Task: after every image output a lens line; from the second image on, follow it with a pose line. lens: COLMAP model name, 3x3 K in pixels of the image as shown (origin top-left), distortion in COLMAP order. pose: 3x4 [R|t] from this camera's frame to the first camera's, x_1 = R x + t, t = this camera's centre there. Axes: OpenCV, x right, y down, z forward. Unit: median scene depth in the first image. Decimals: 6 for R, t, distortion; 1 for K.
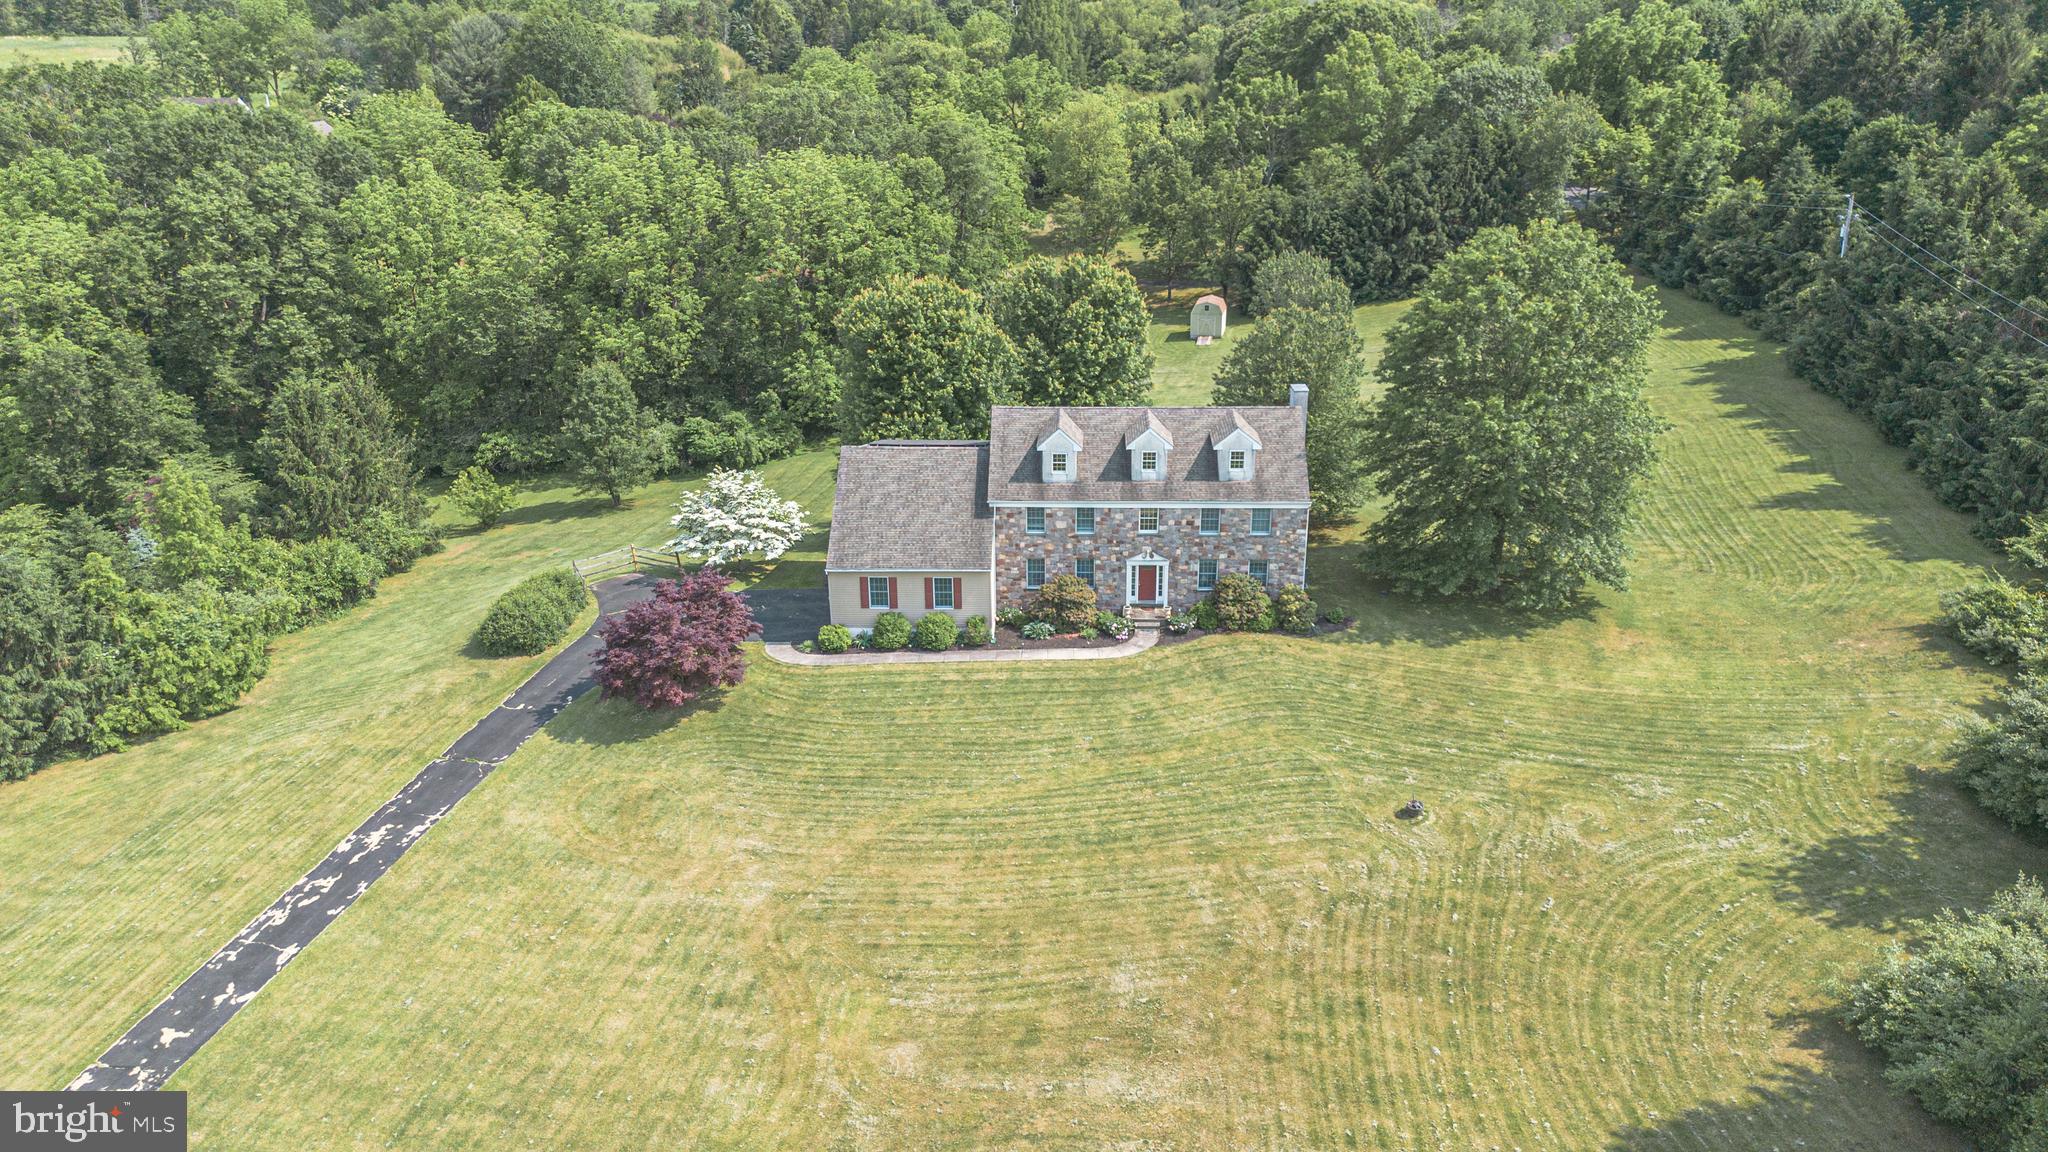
lens RADIAL K [[1452.9, 0, 1024.0], [0, 1452.9, 576.0], [0, 0, 1]] dist [0.094832, -0.107962]
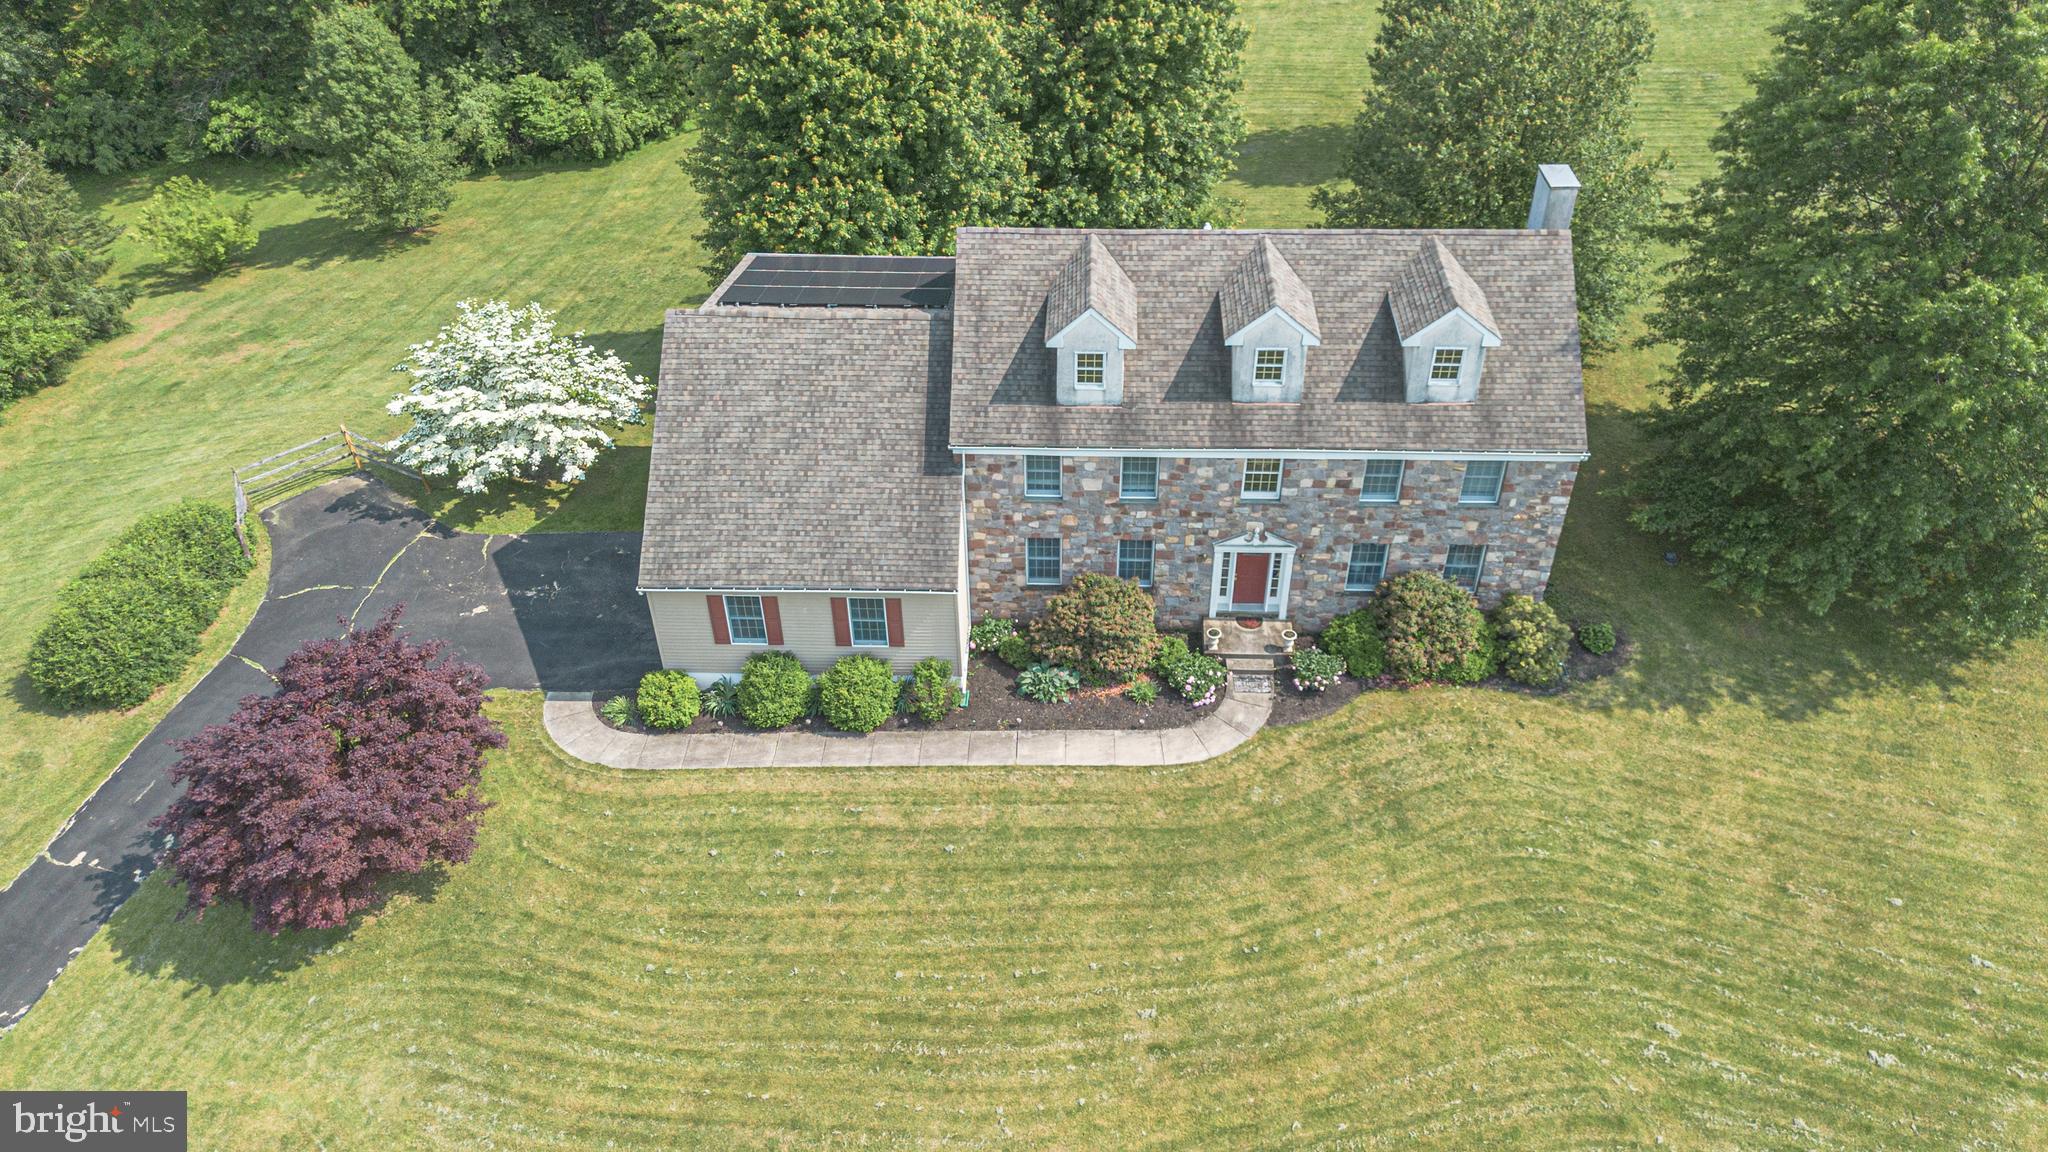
lens RADIAL K [[1460.7, 0, 1022.1], [0, 1460.7, 583.1], [0, 0, 1]] dist [0.067642, -0.061628]
pose [[0.999986, -0.002387, -0.004680, 0.002882], [0.003724, 0.950416, 0.310960, -0.164042], [0.003705, -0.310973, 0.950412, 0.492699]]
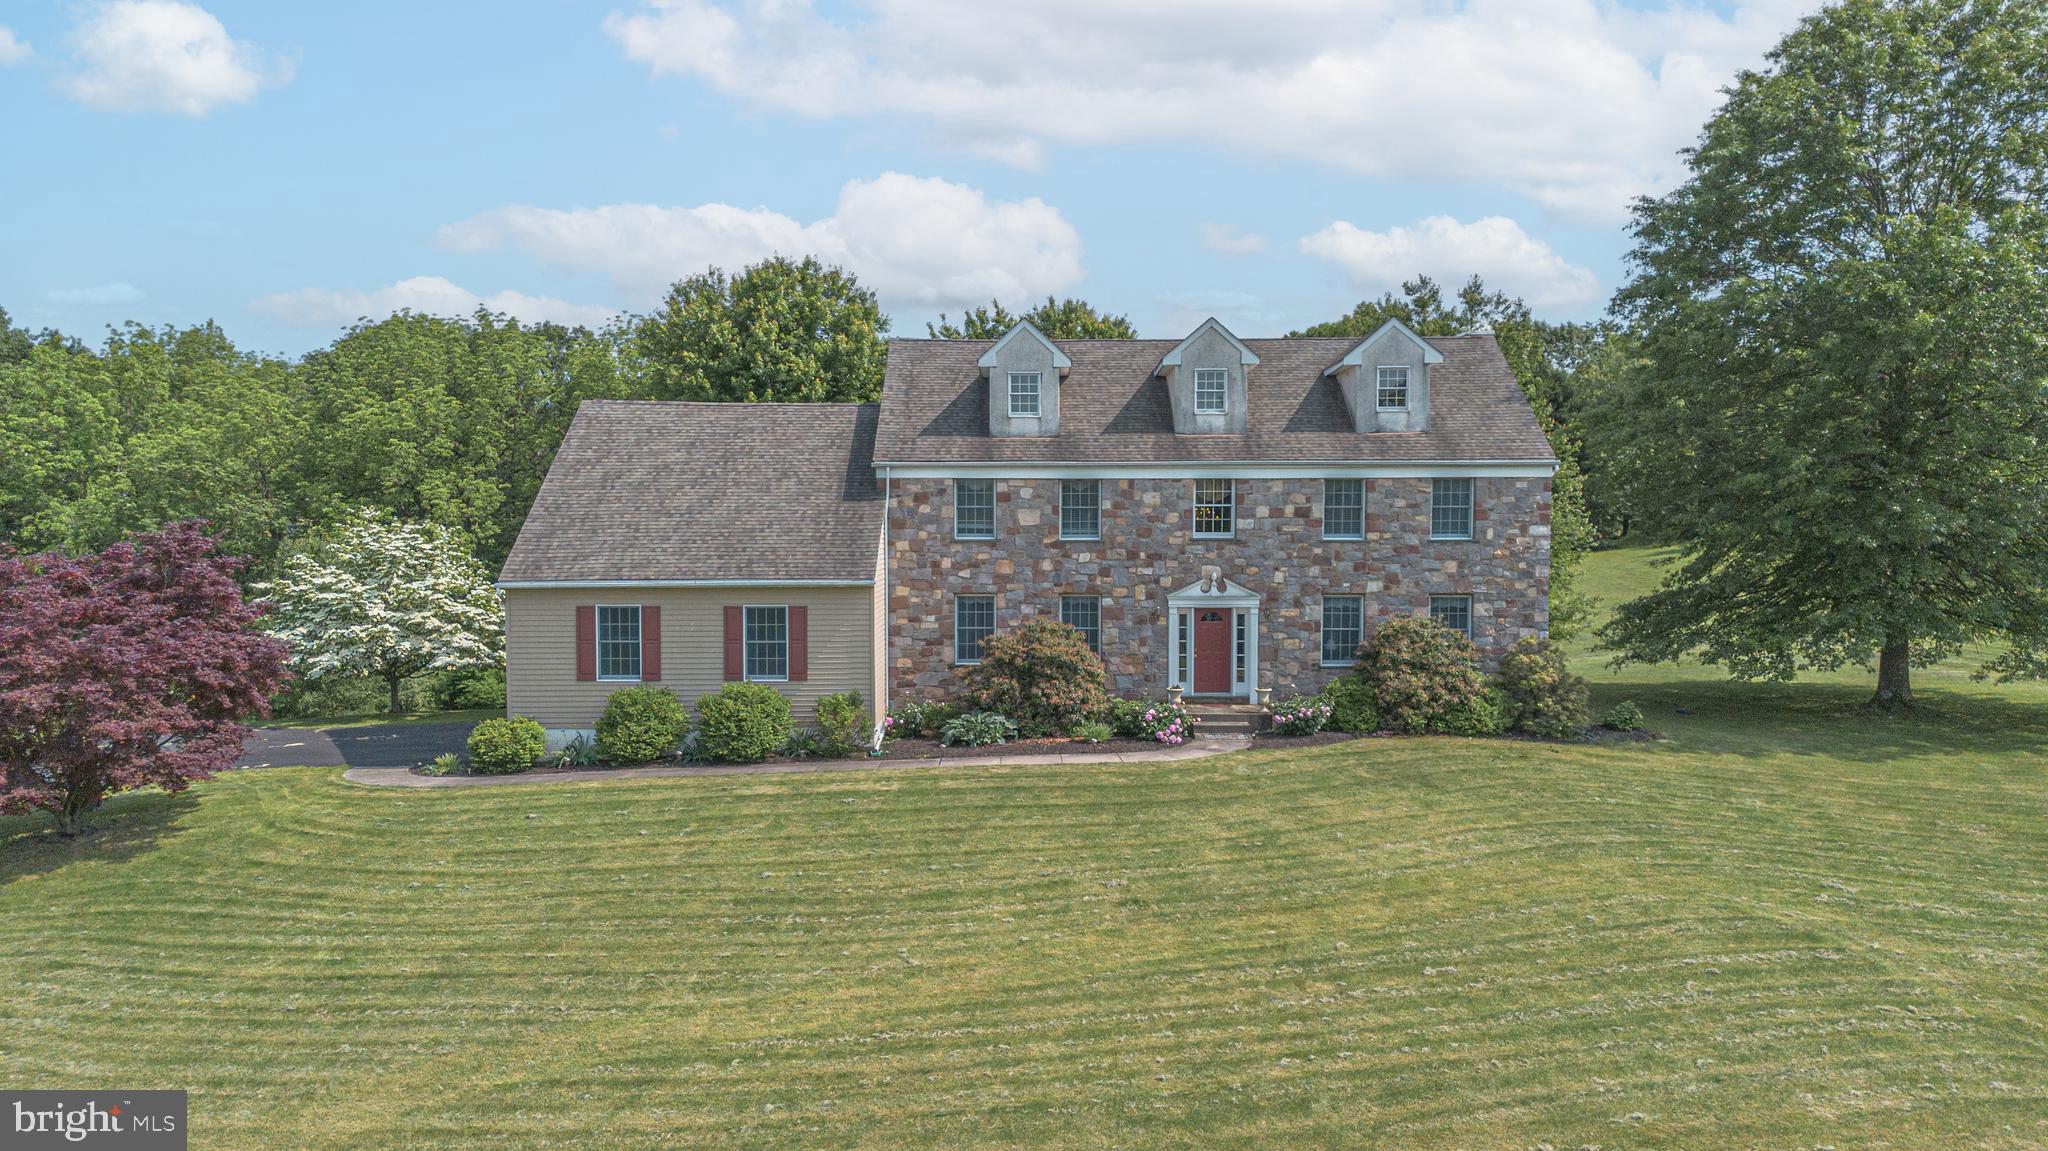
lens RADIAL K [[1469.2, 0, 1027.0], [0, 1469.2, 615.9], [0, 0, 1]] dist [0.087175, -0.109960]
pose [[0.999250, 0.006137, 0.038226, 0.006965], [0.005742, 0.952946, -0.303086, 0.139061], [-0.038287, 0.303078, 0.952196, 0.555843]]
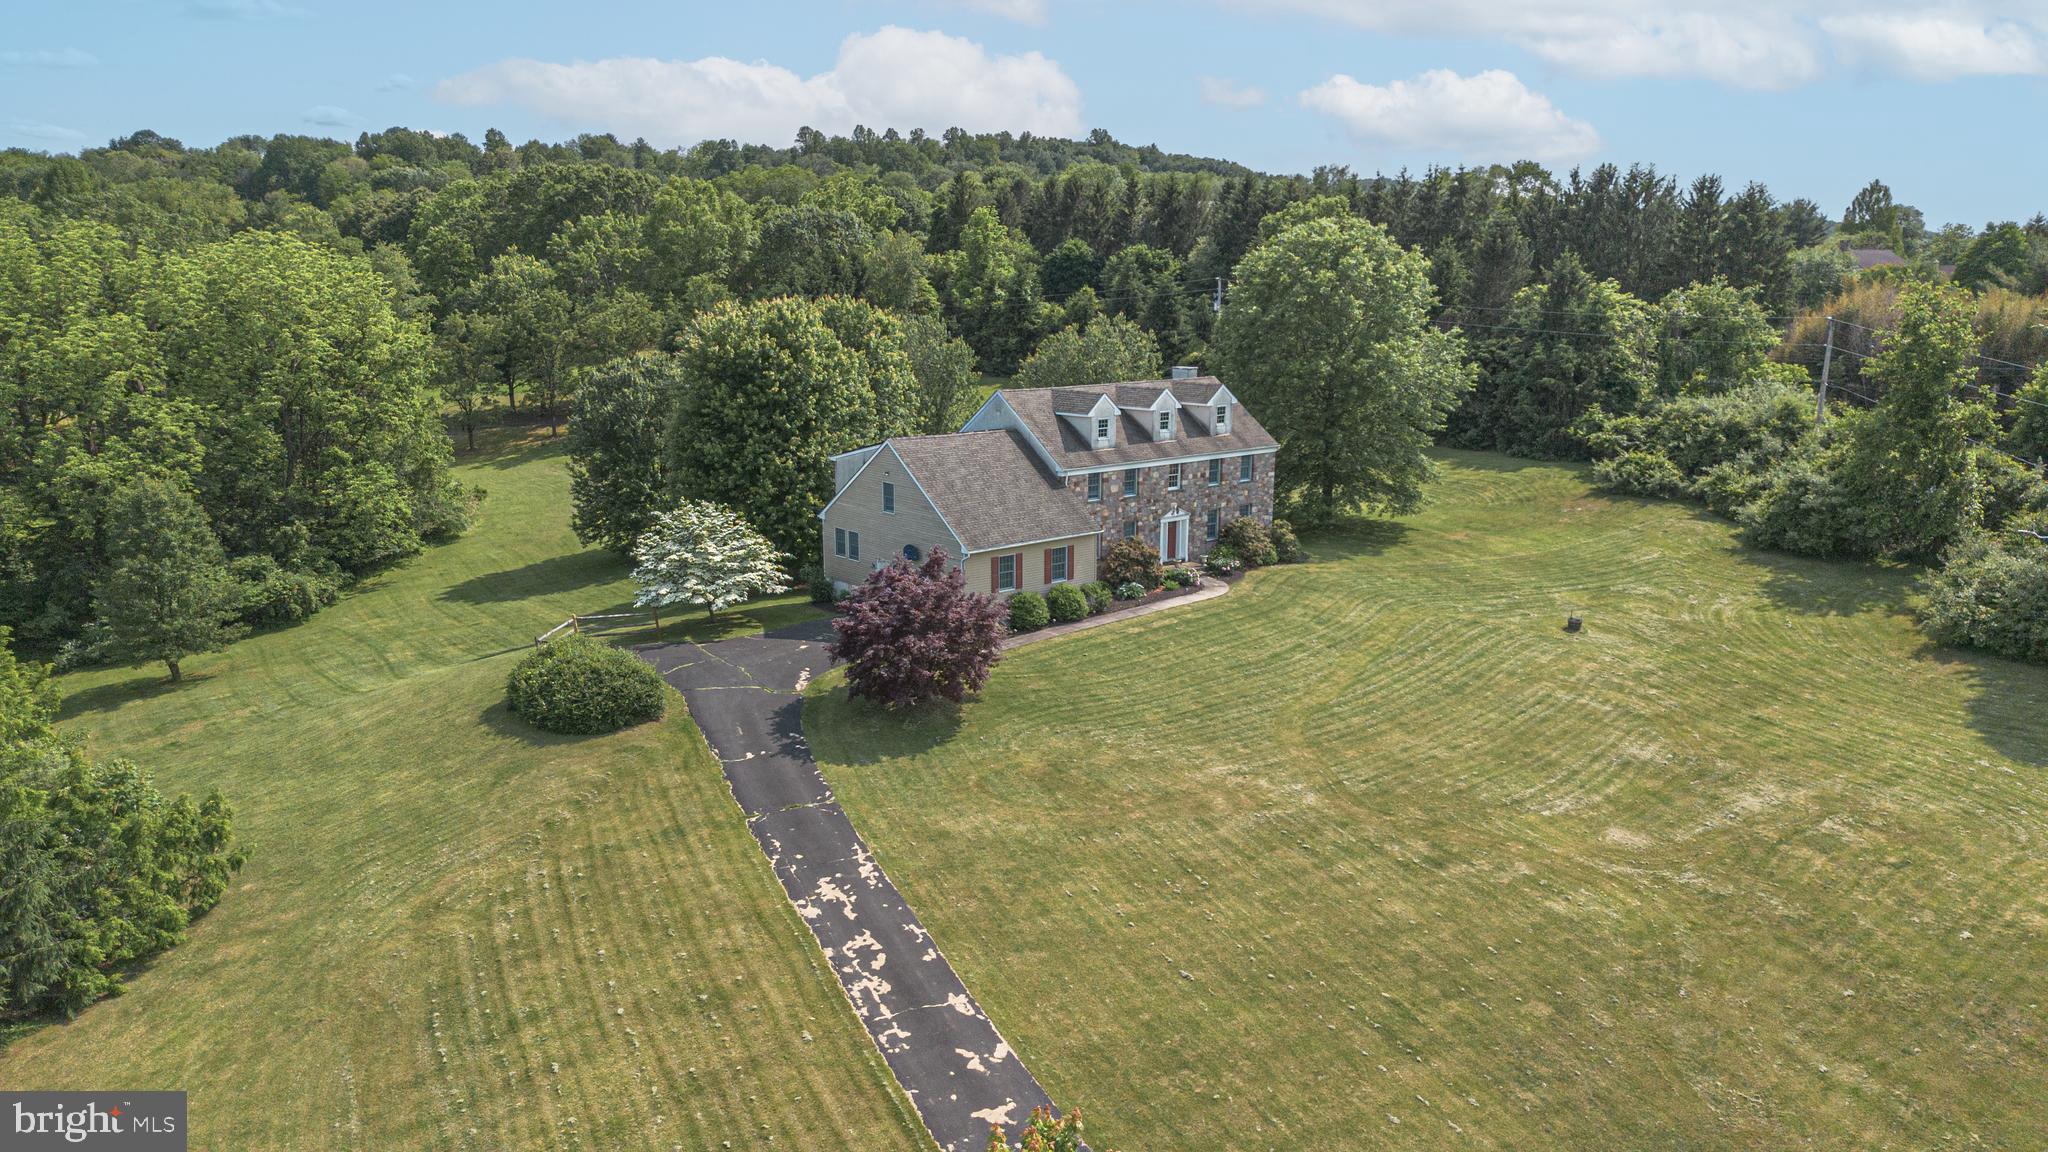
lens RADIAL K [[1452.9, 0, 1024.0], [0, 1452.9, 576.0], [0, 0, 1]] dist [0.094832, -0.107962]
pose [[0.740249, -0.127533, 0.660126, -0.692644], [0.234557, 0.969143, -0.075794, 0.084892], [-0.630090, 0.210943, 0.747321, 0.299279]]
